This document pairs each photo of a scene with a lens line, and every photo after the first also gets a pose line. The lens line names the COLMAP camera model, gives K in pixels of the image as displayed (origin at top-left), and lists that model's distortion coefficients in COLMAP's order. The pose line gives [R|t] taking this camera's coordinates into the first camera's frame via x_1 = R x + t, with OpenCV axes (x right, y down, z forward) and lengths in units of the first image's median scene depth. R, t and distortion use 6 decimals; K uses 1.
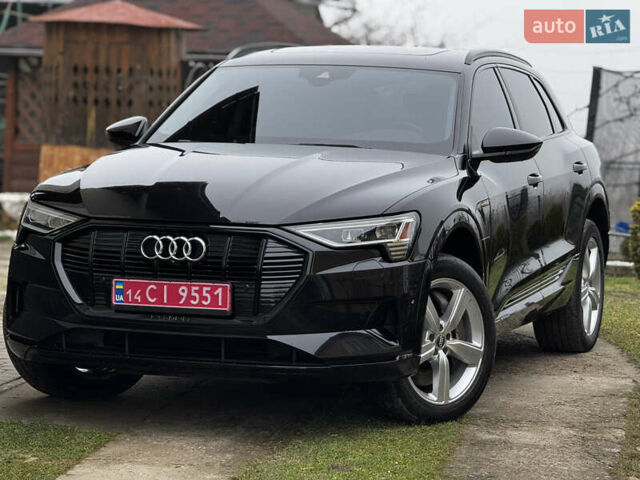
lens RADIAL K [[2230.8, 0, 320.0], [0, 2230.8, 240.0], [0, 0, 1]] dist [0.239022, 1.177706]
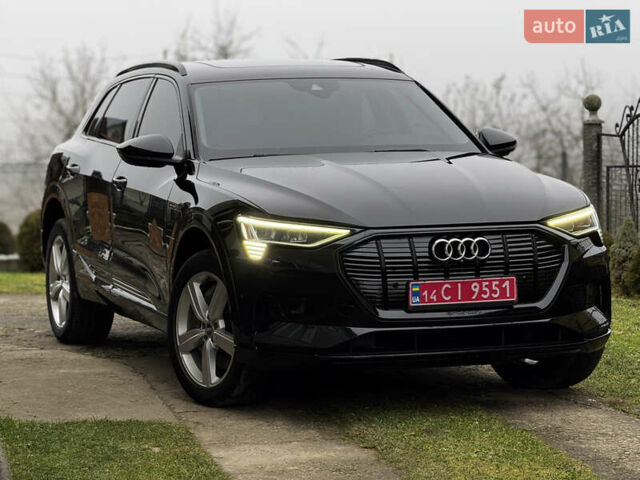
lens RADIAL K [[2230.8, 0, 320.0], [0, 2230.8, 240.0], [0, 0, 1]] dist [0.239022, 1.177706]
pose [[0.791943, -0.077575, 0.605647, -0.775478], [0.075500, 0.996726, 0.028944, -0.037289], [-0.605909, 0.022804, 0.795207, 0.169256]]
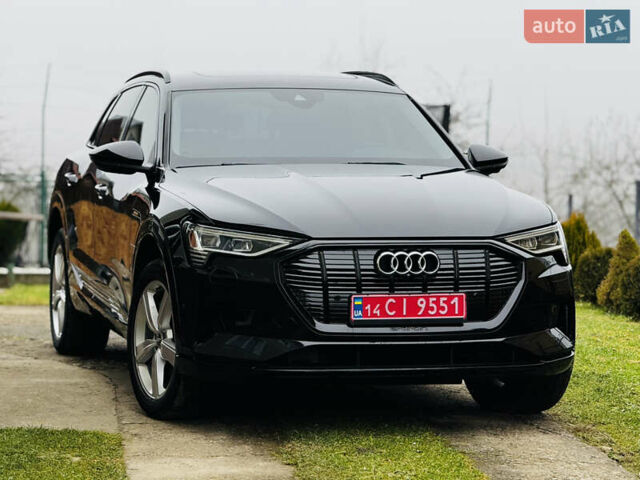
lens RADIAL K [[2234.7, 0, 318.3], [0, 2234.7, 186.4], [0, 0, 1]] dist [0.280189, -1.280204]
pose [[0.839249, -0.033600, 0.542708, -0.670480], [0.049338, 0.998677, -0.014468, -0.019171], [-0.541504, 0.038918, 0.839797, 0.127293]]
